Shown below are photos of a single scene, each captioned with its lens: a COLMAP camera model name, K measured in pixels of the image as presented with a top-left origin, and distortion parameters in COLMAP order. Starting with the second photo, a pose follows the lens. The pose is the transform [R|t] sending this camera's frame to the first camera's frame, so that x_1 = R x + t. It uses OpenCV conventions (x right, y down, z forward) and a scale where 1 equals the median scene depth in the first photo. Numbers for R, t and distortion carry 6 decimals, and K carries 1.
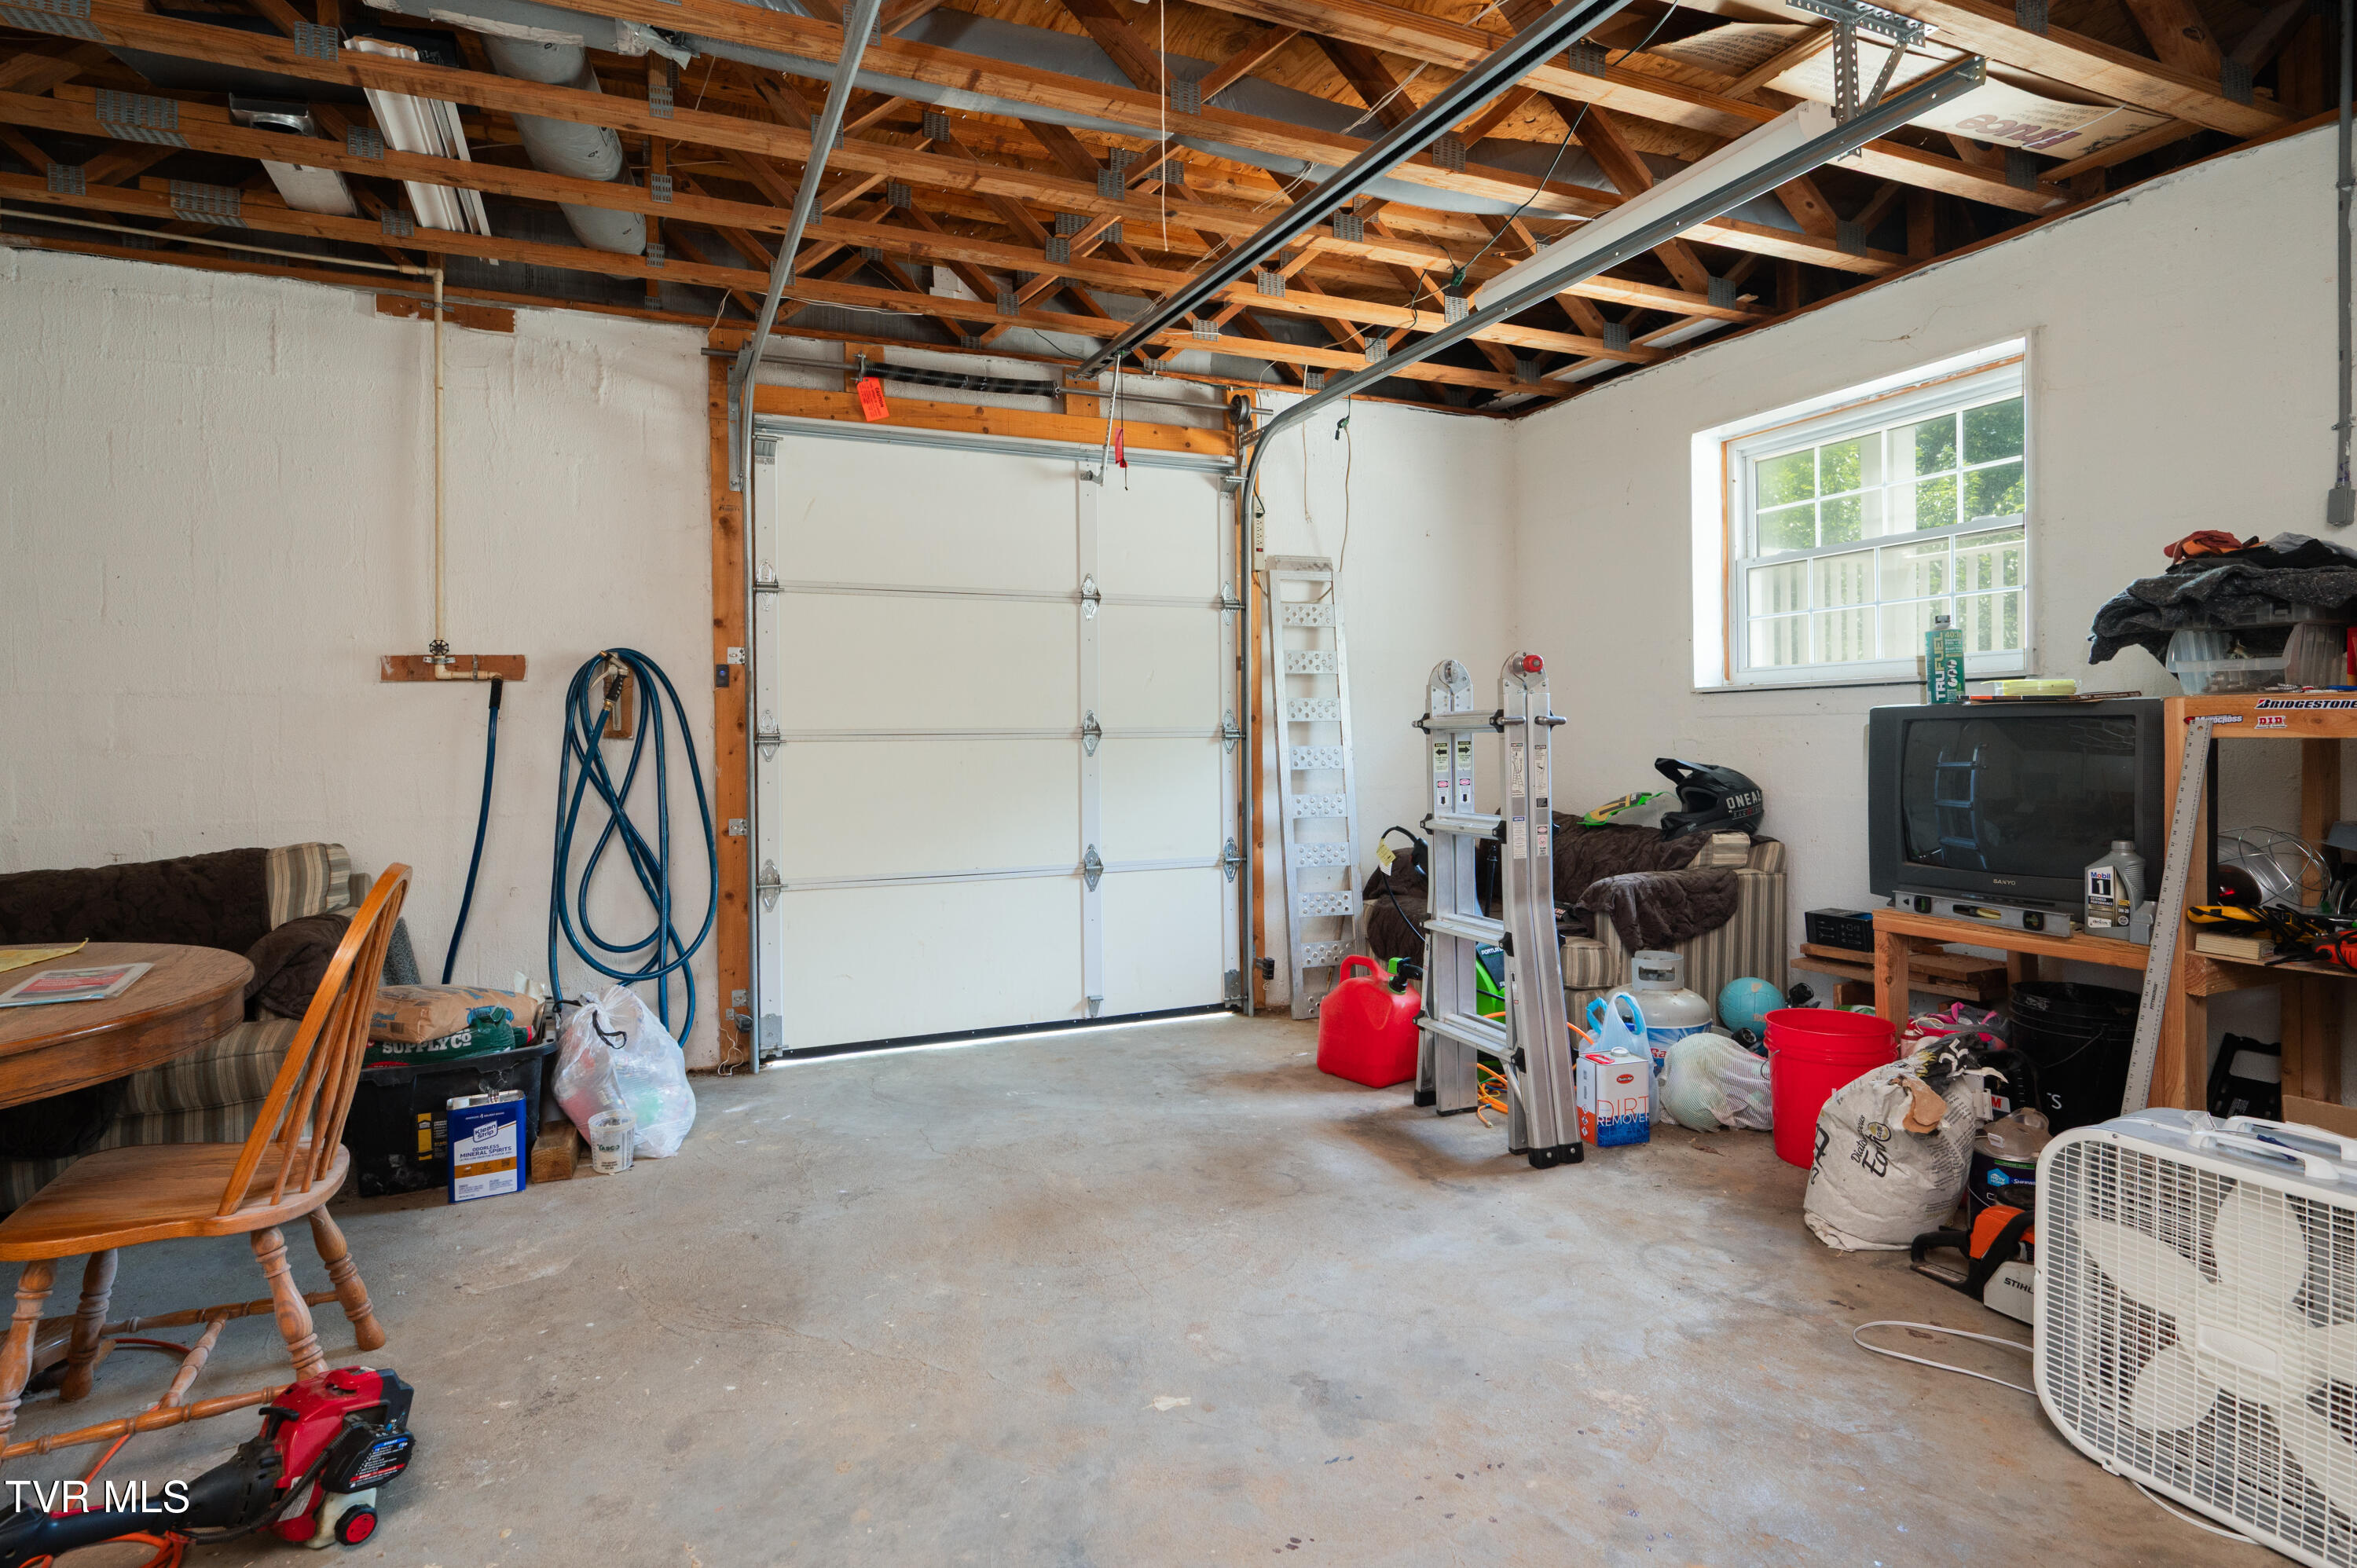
lens RADIAL K [[1124.2, 0, 1061.8], [0, 1124.2, 737.3], [0, 0, 1]] dist [-0.000995, -0.000539]
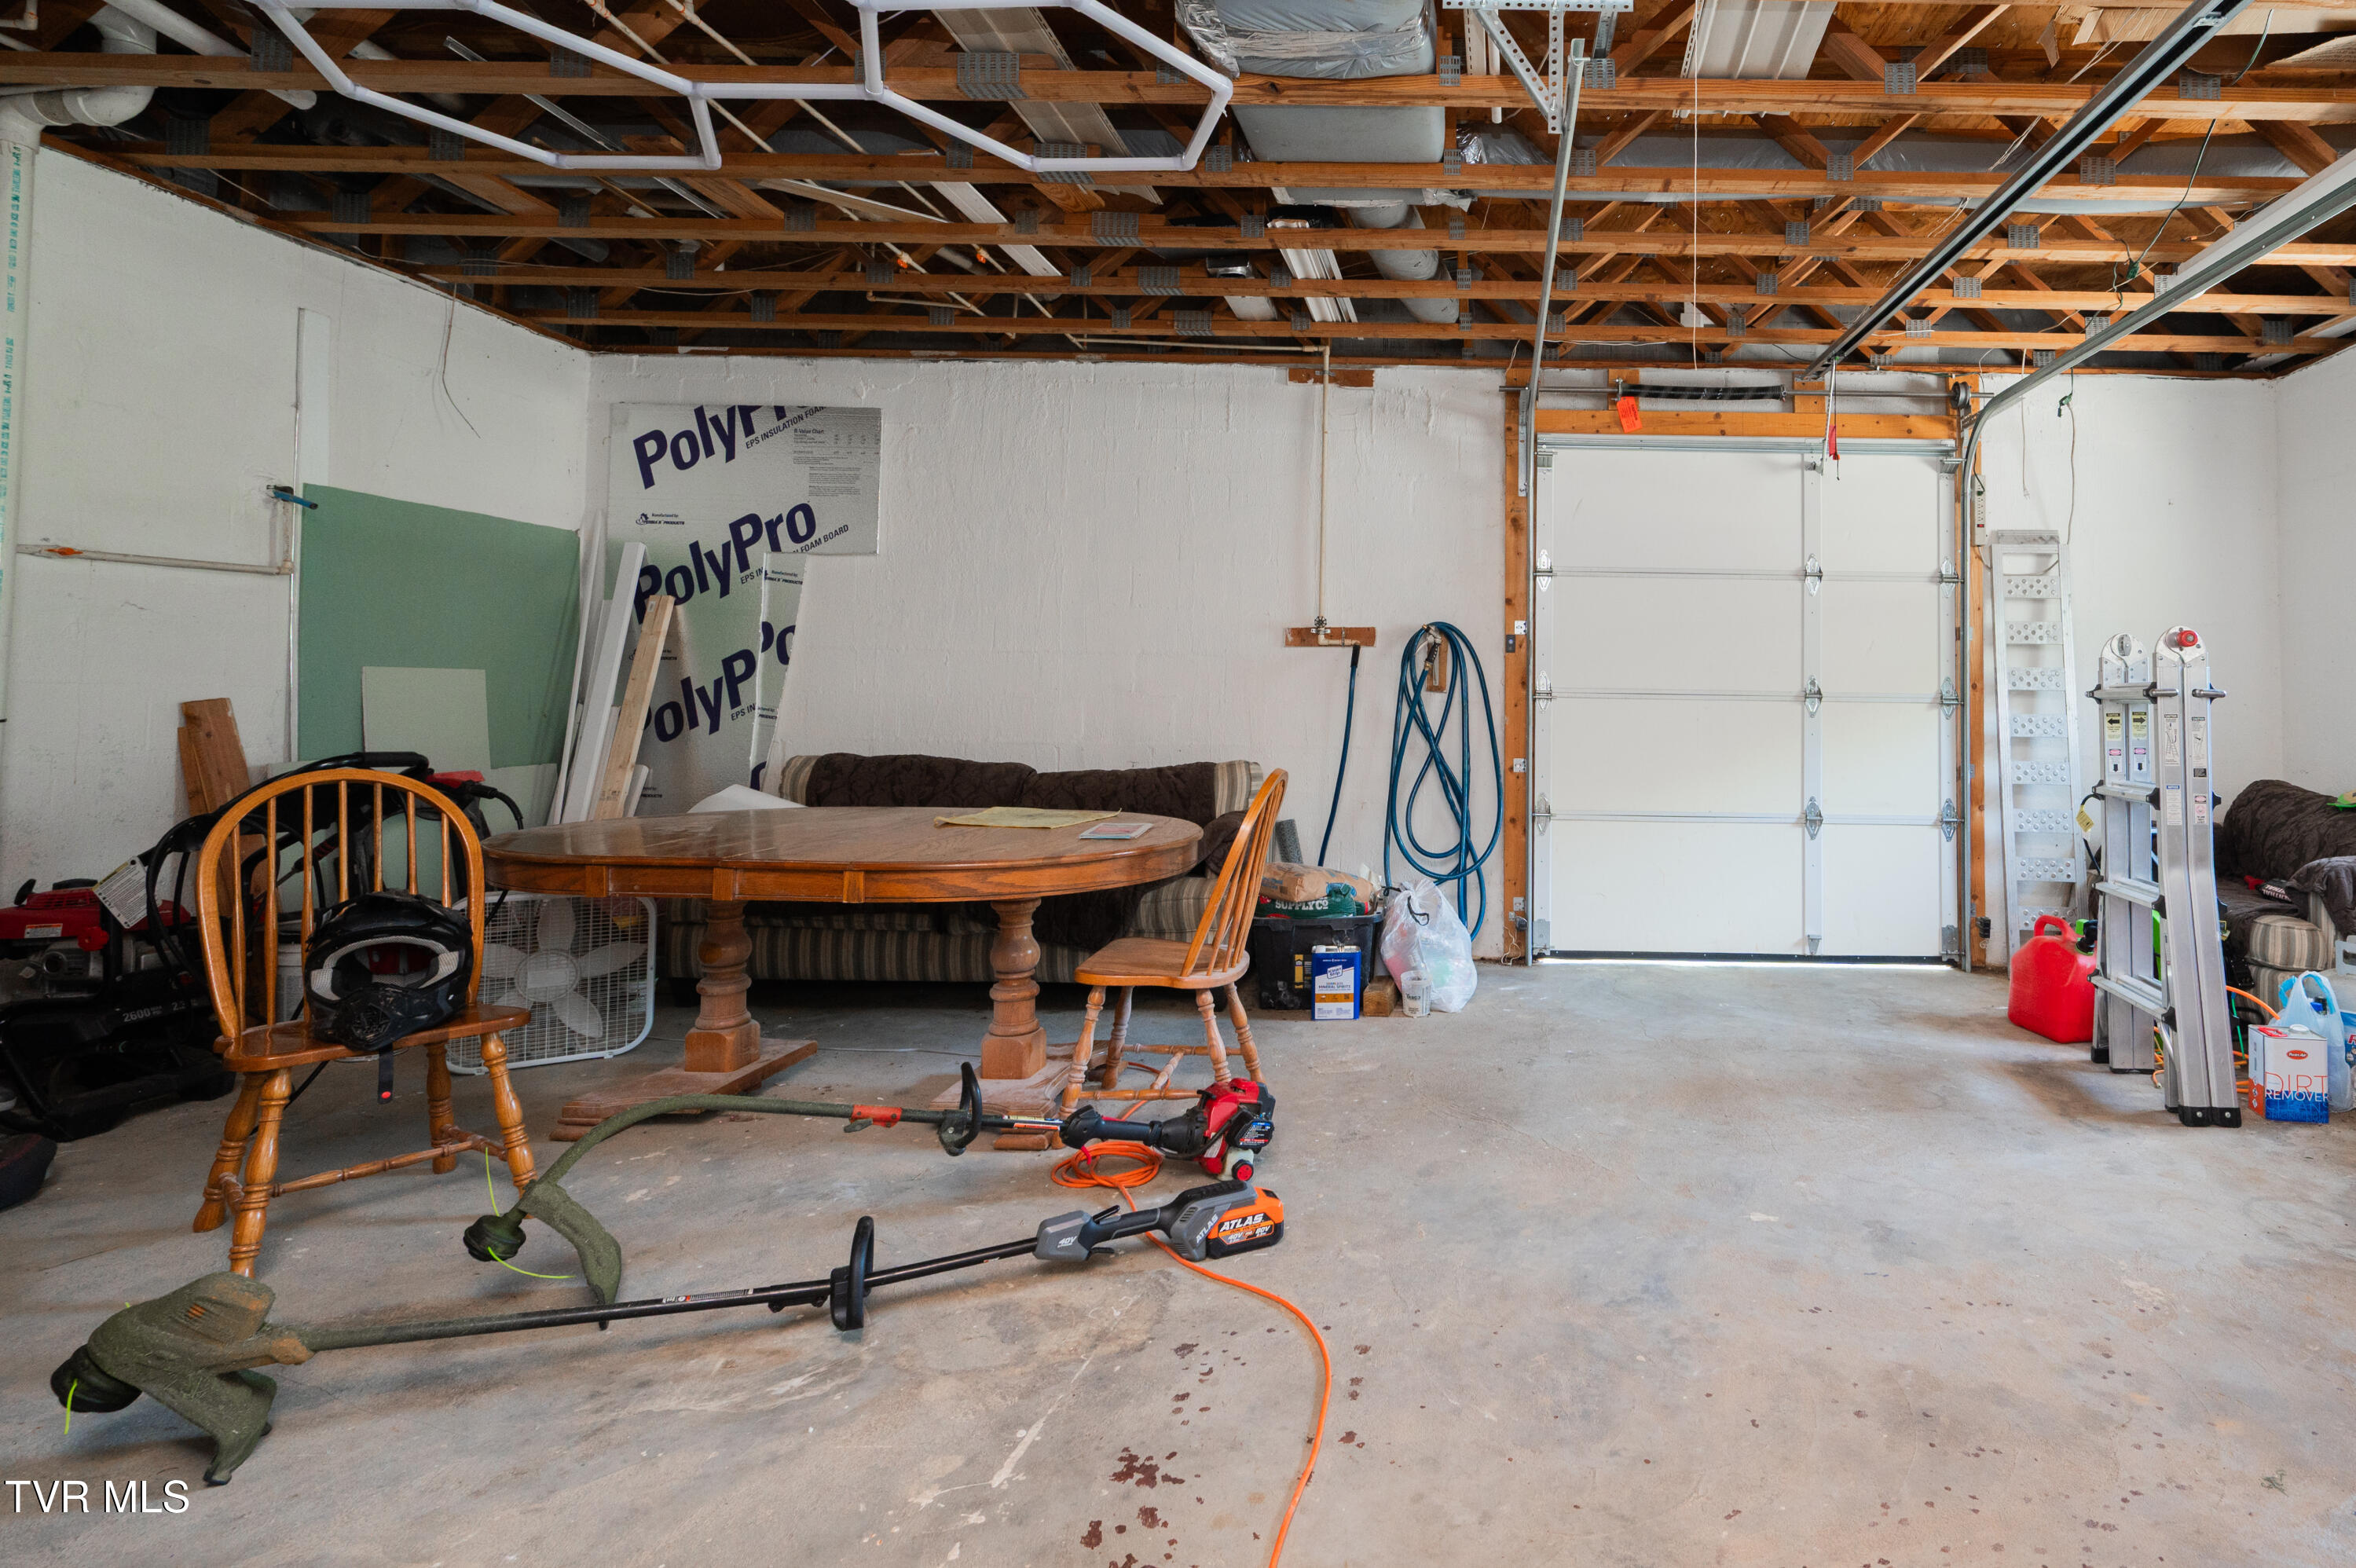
lens RADIAL K [[1002.2, 0, 1178.8], [0, 1002.2, 782.6], [0, 0, 1]] dist [-0.000204, 0.000314]
pose [[0.791927, 0.081212, -0.605191, 0.138309], [-0.027438, 0.994848, 0.097596, 0.001487], [0.609998, -0.060684, 0.790076, -0.178259]]
